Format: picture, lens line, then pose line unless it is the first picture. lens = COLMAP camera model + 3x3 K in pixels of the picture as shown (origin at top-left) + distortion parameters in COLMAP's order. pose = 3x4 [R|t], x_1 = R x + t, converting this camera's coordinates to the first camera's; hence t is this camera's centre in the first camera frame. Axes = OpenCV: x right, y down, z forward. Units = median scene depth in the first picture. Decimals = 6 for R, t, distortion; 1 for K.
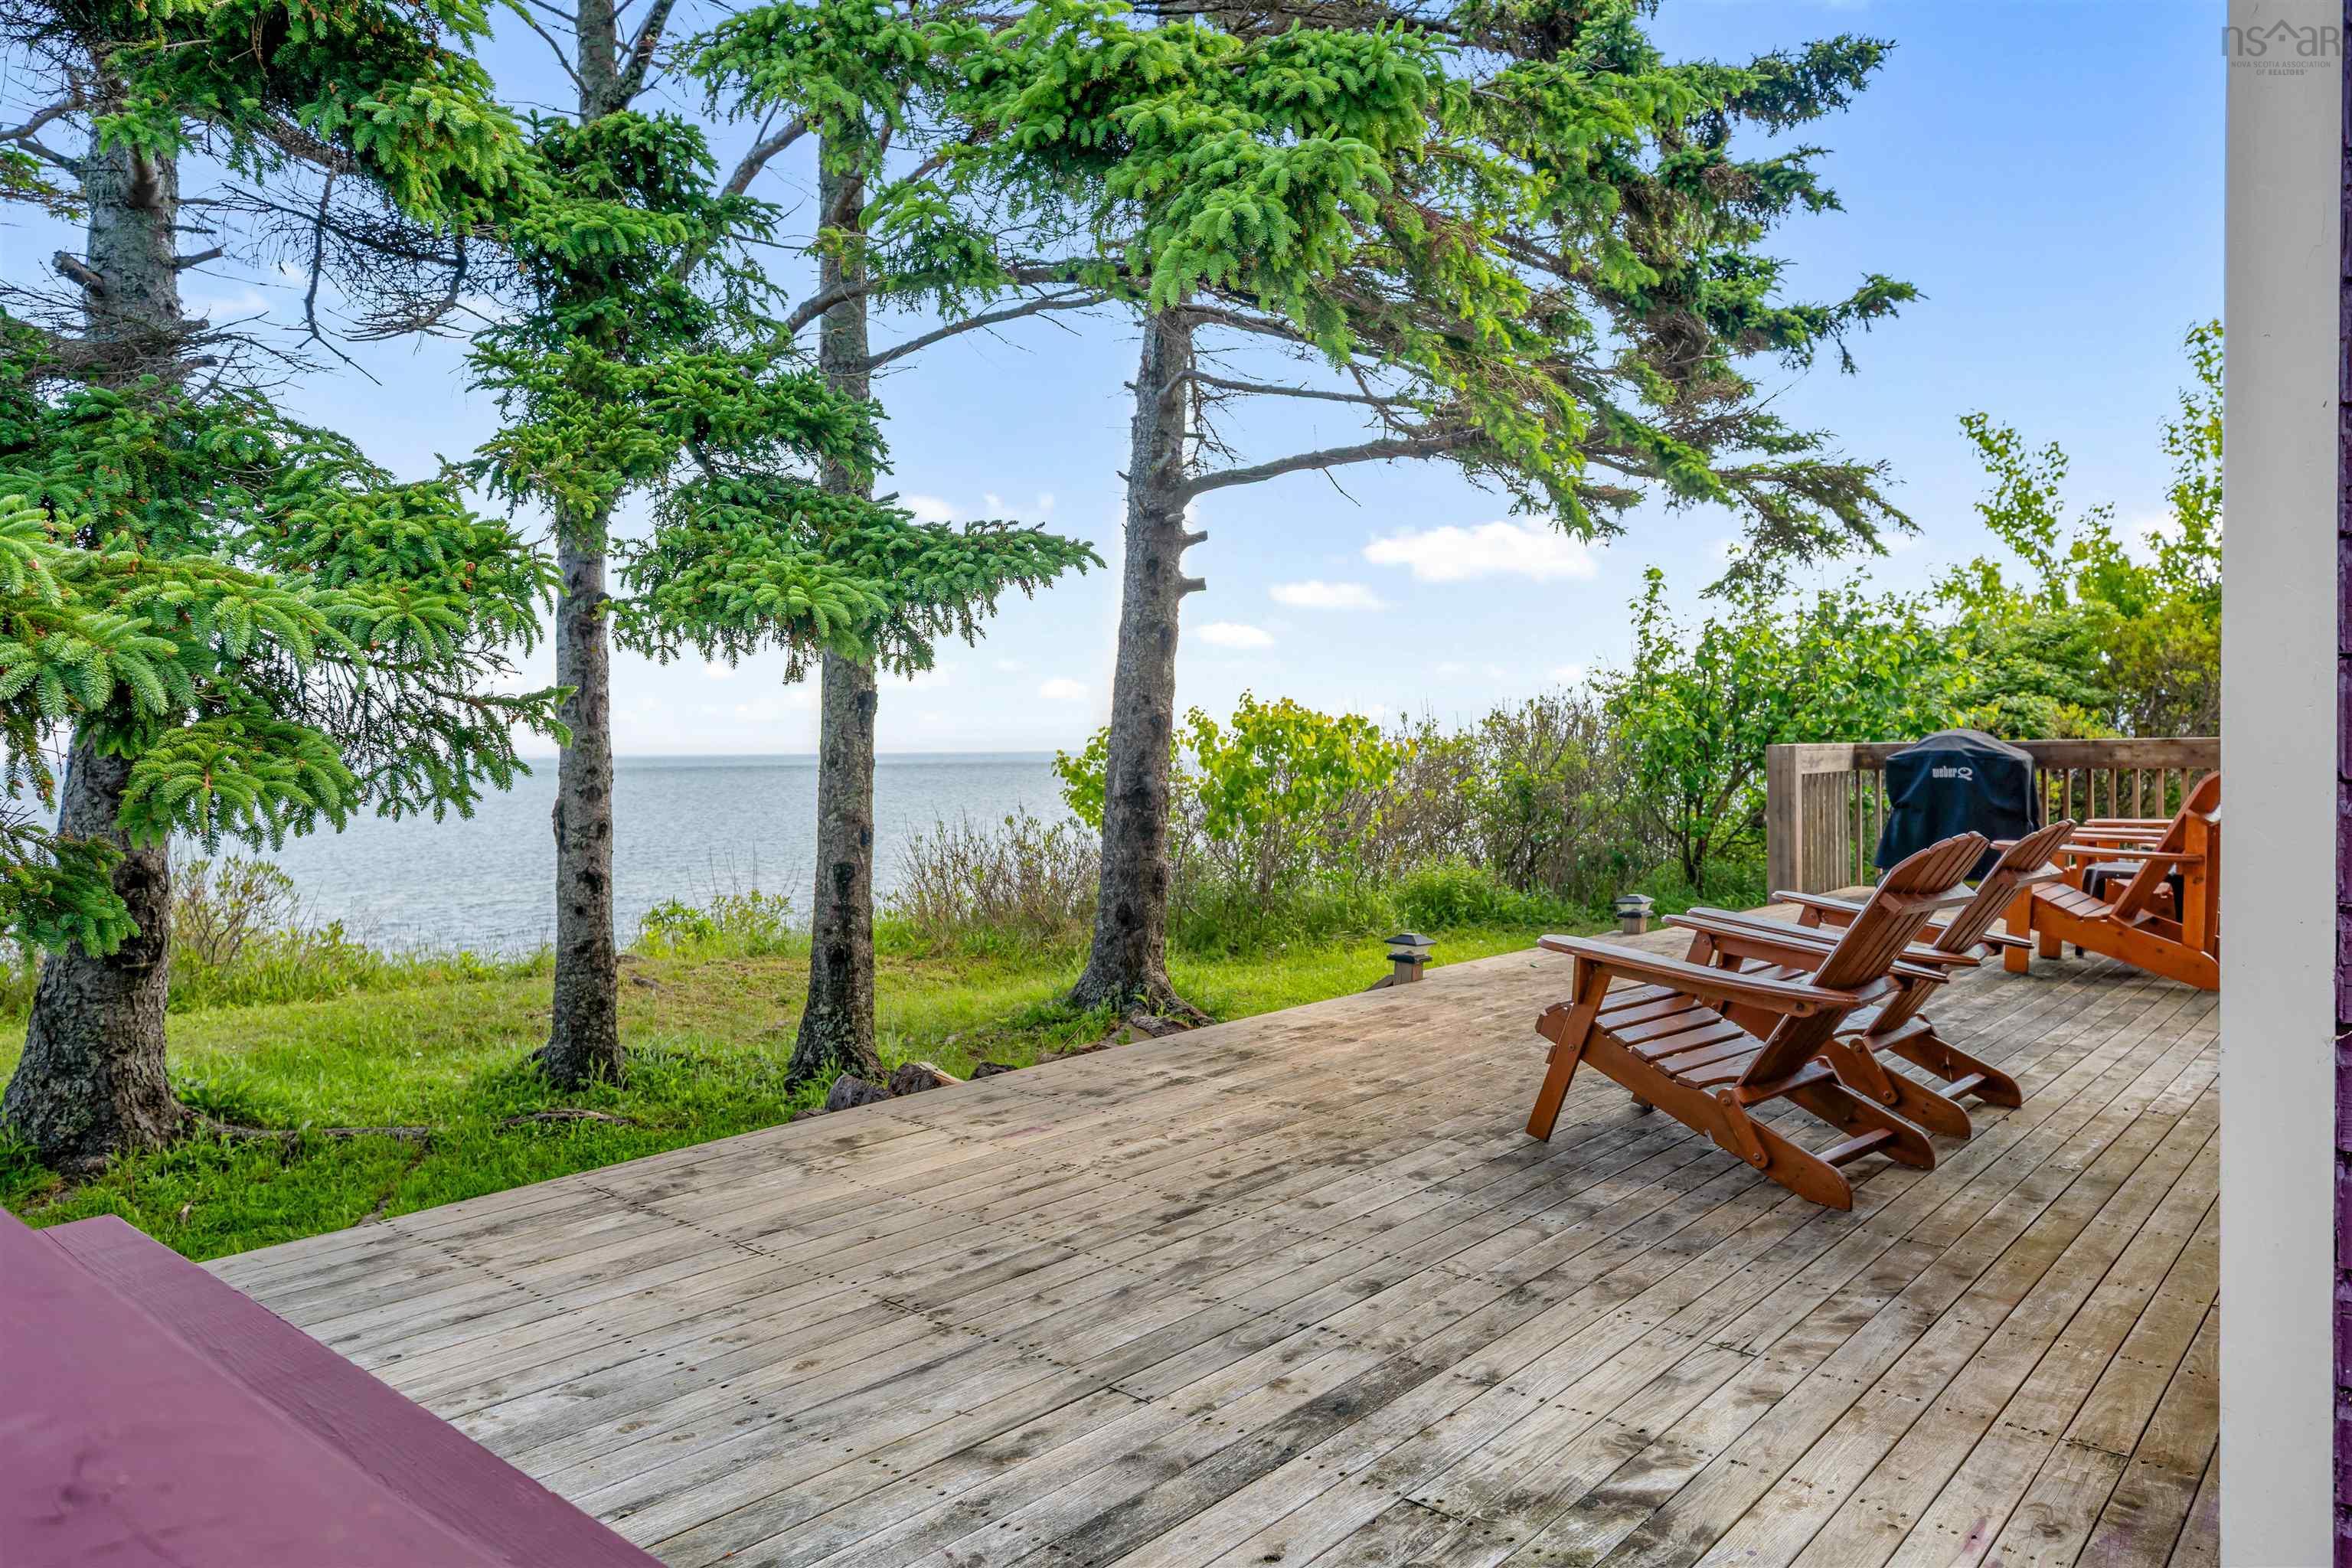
lens RADIAL K [[1626.8, 0, 1175.7], [0, 1626.8, 776.0], [0, 0, 1]] dist [0.011011, 0.002669]
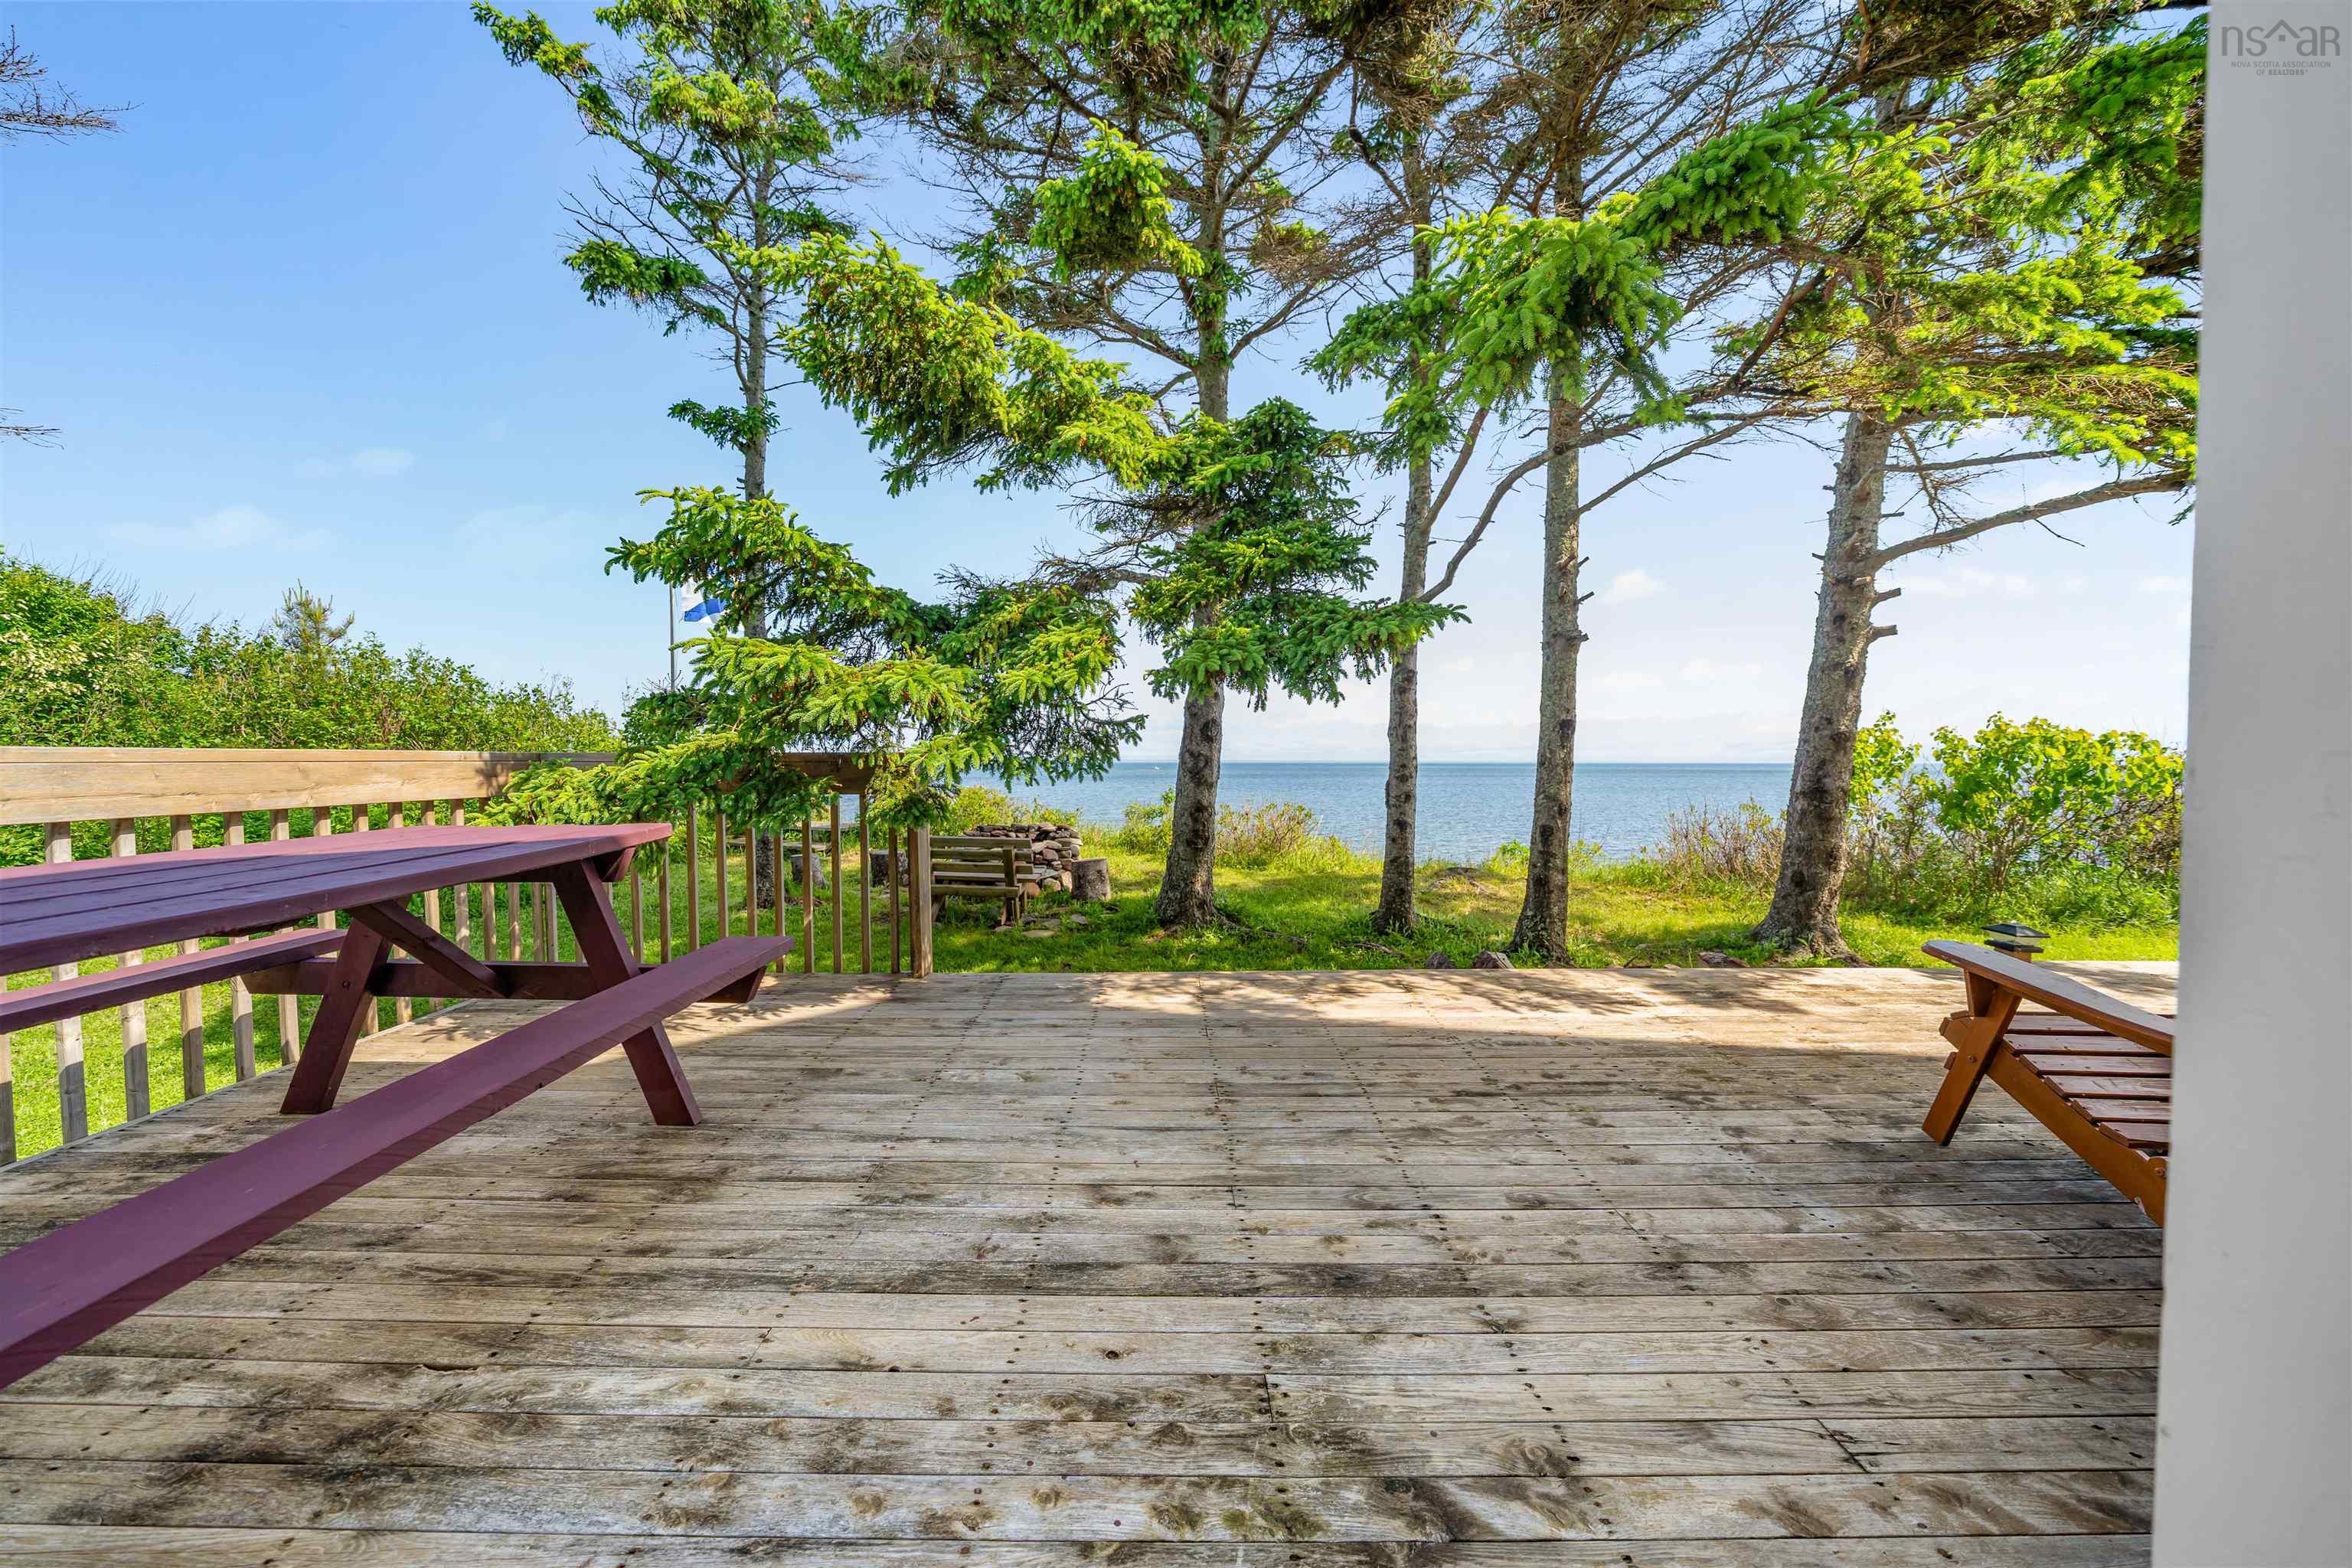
lens RADIAL K [[812.8, 0, 1181.3], [0, 812.8, 784.5], [0, 0, 1]] dist [-0.005952, -0.000046]
pose [[0.640550, 0.033051, -0.767205, 0.345247], [-0.021685, 0.999453, 0.024952, 0.000352], [0.767610, 0.000654, 0.640917, 0.368223]]
